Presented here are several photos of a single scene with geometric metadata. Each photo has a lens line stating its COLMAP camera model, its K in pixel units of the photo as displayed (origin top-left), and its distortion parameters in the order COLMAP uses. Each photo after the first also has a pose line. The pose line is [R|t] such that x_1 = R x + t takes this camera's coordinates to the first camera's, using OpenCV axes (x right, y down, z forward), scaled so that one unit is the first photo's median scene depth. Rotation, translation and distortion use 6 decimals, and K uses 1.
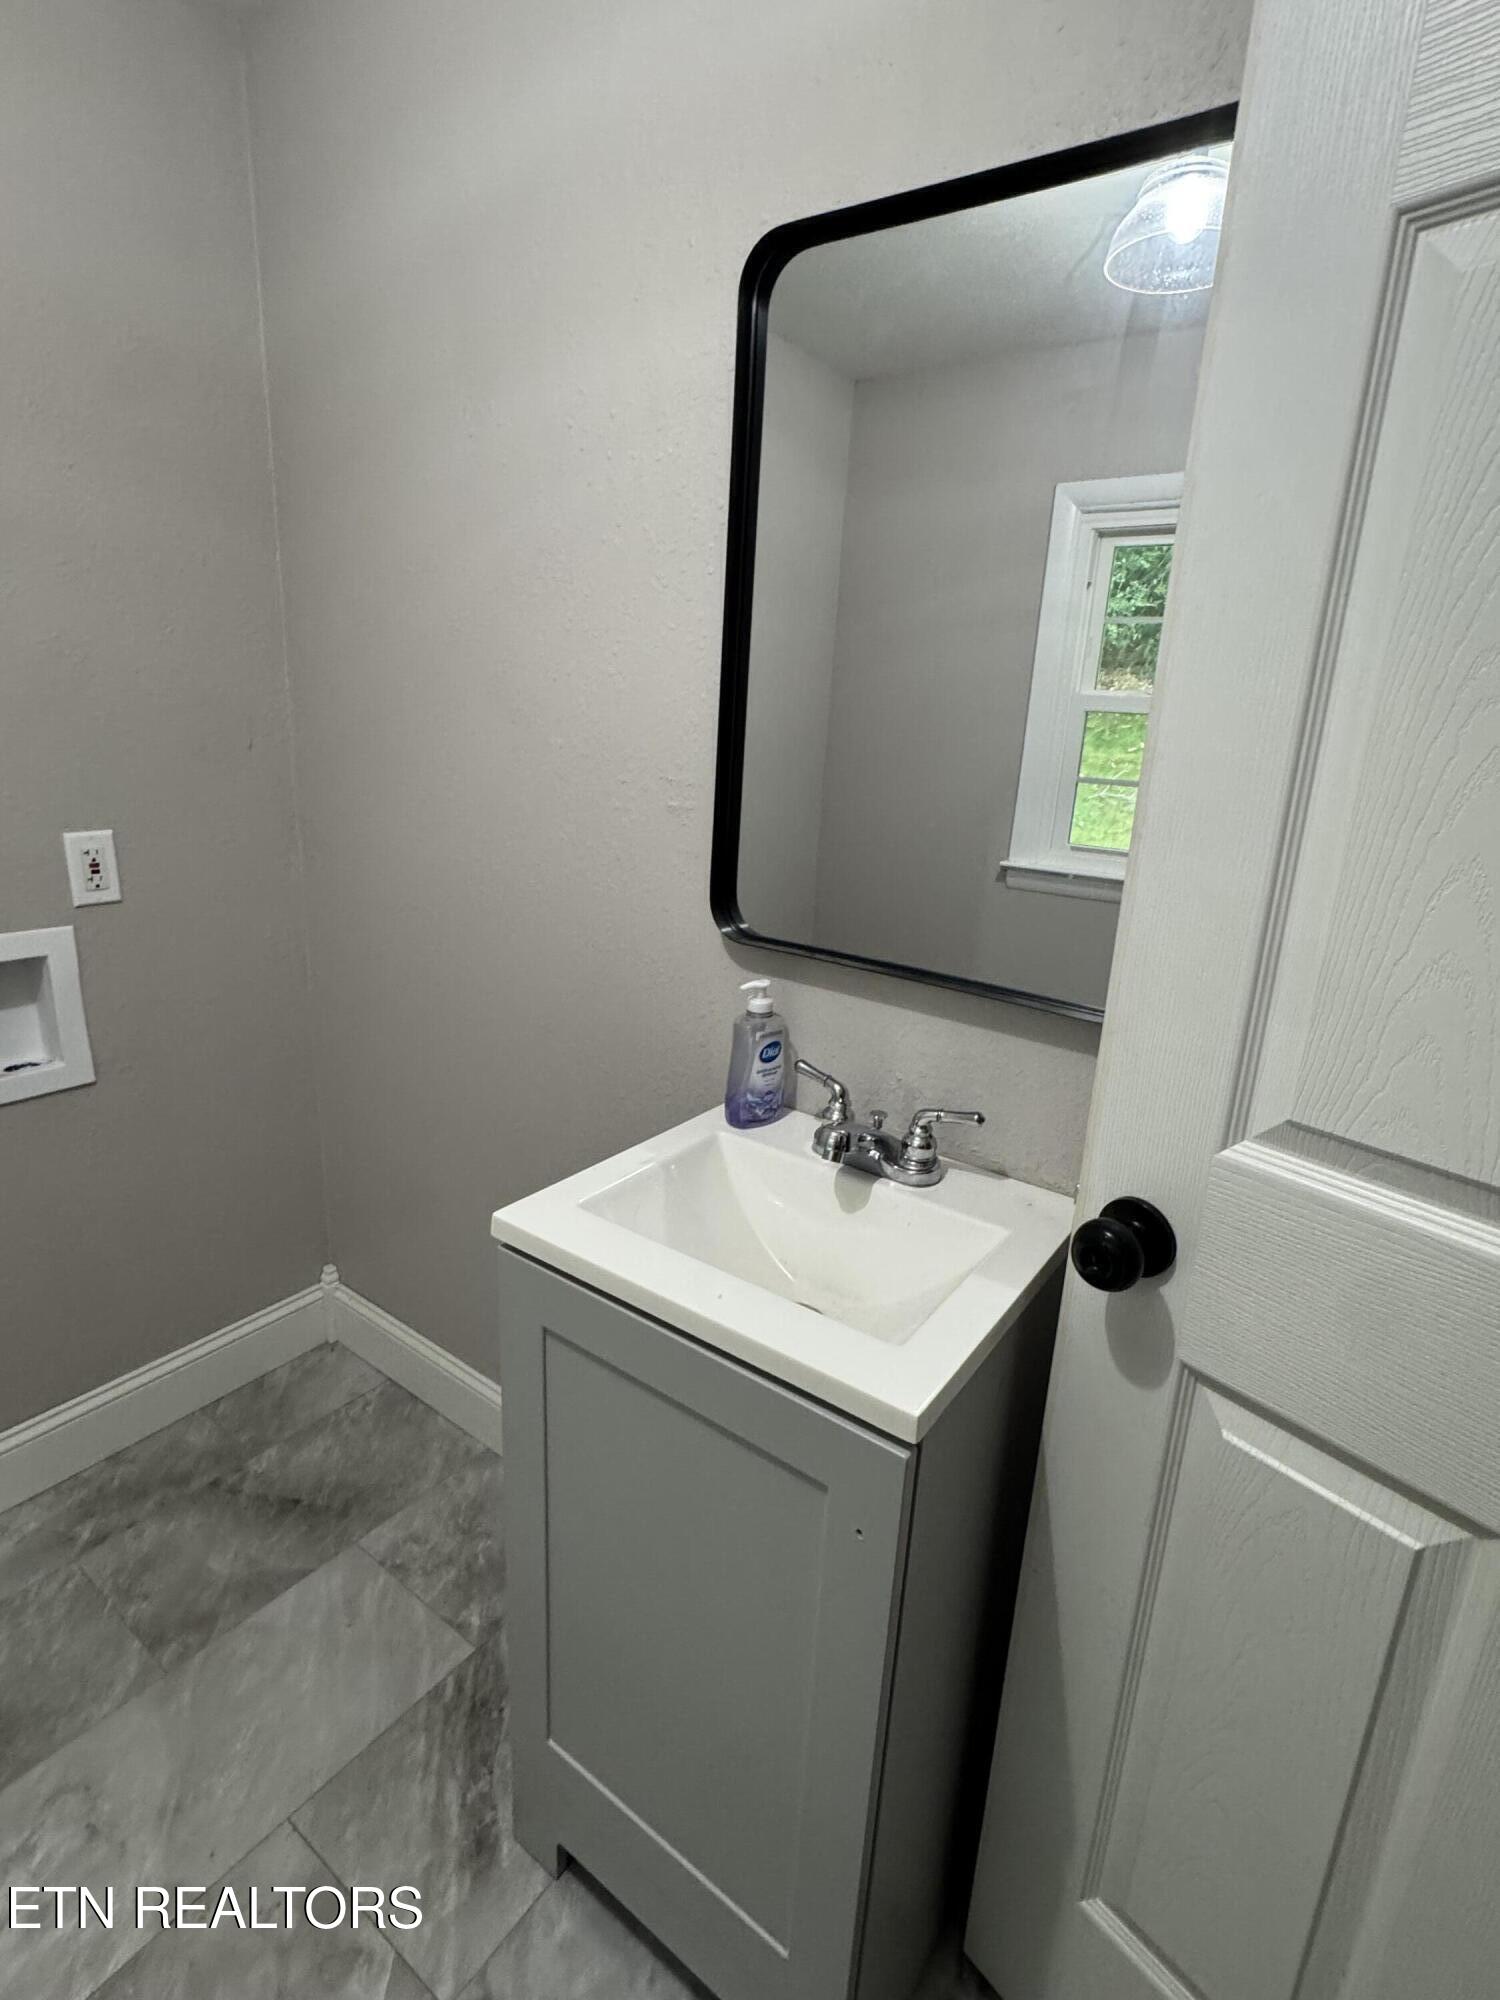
lens RADIAL K [[985.7, 0, 749.8], [0, 985.7, 971.9], [0, 0, 1]] dist [-0.000510, -0.000299]
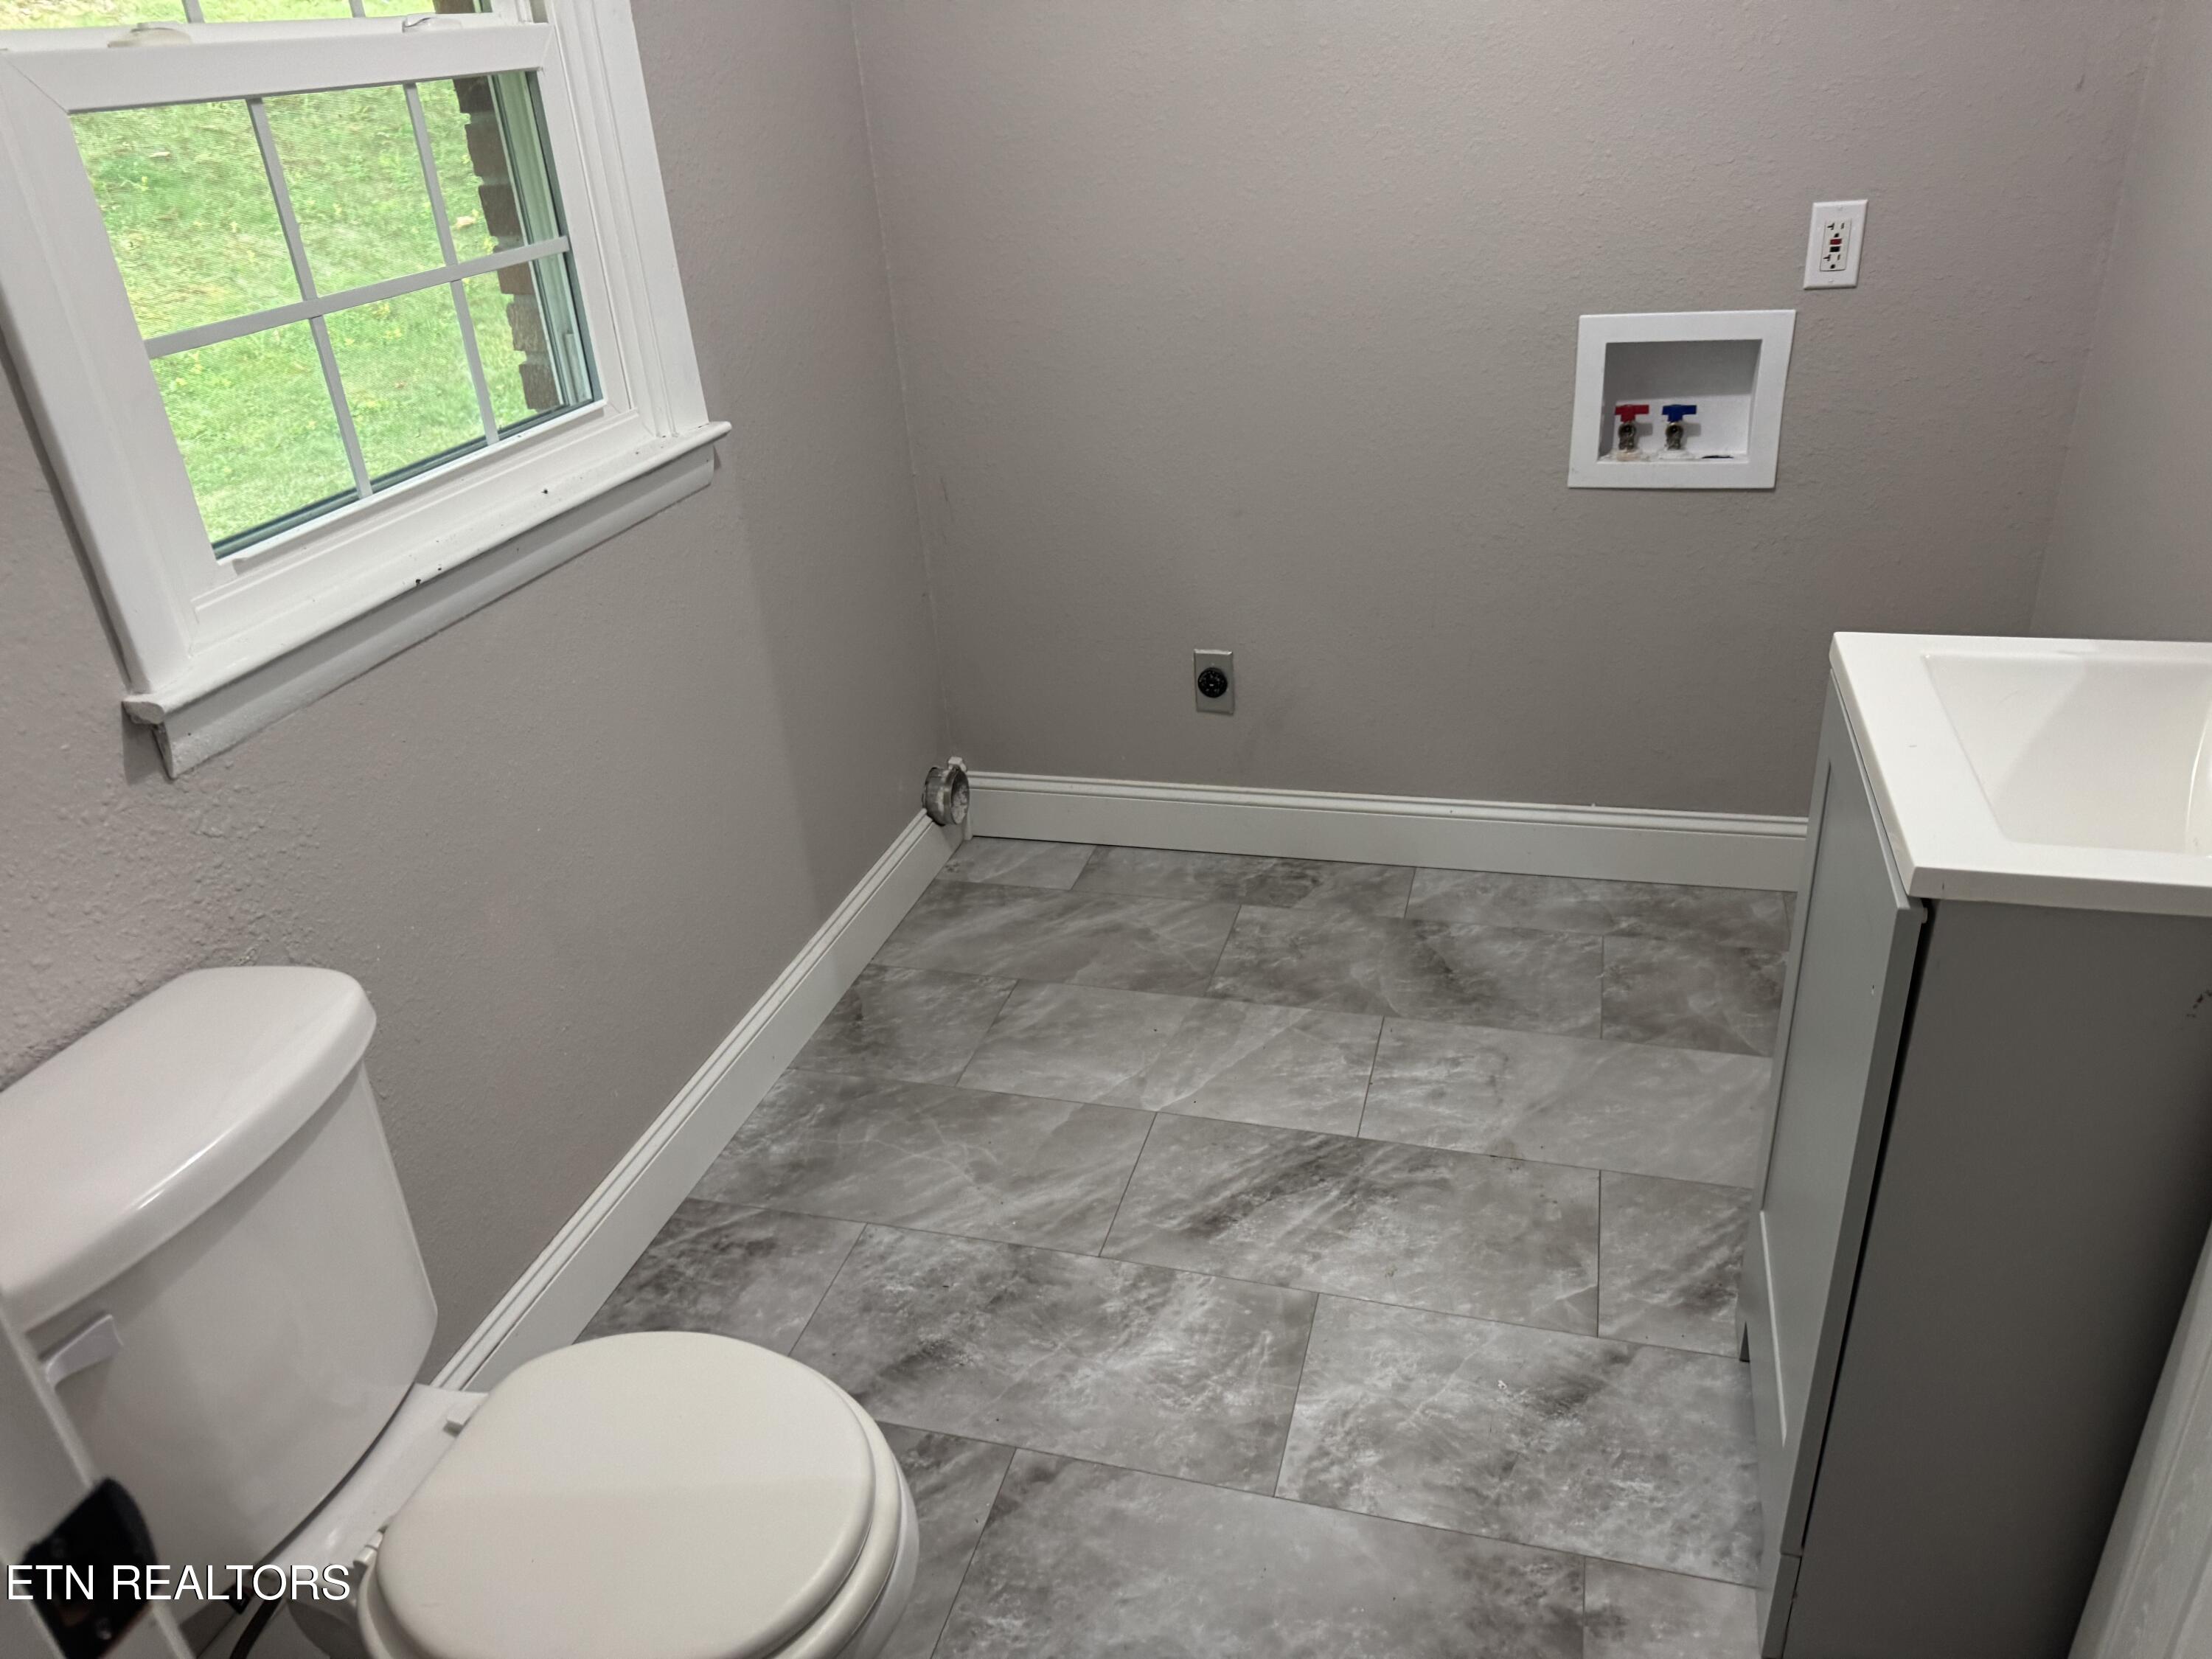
lens RADIAL K [[1564.0, 0, 1106.0], [0, 1564.0, 829.5], [0, 0, 1]] dist [0.153045, -0.286988]
pose [[0.331516, 0.363617, -0.870563, 0.575628], [-0.157714, 0.931119, 0.328852, 0.016925], [0.930174, 0.028280, 0.366028, -0.122153]]
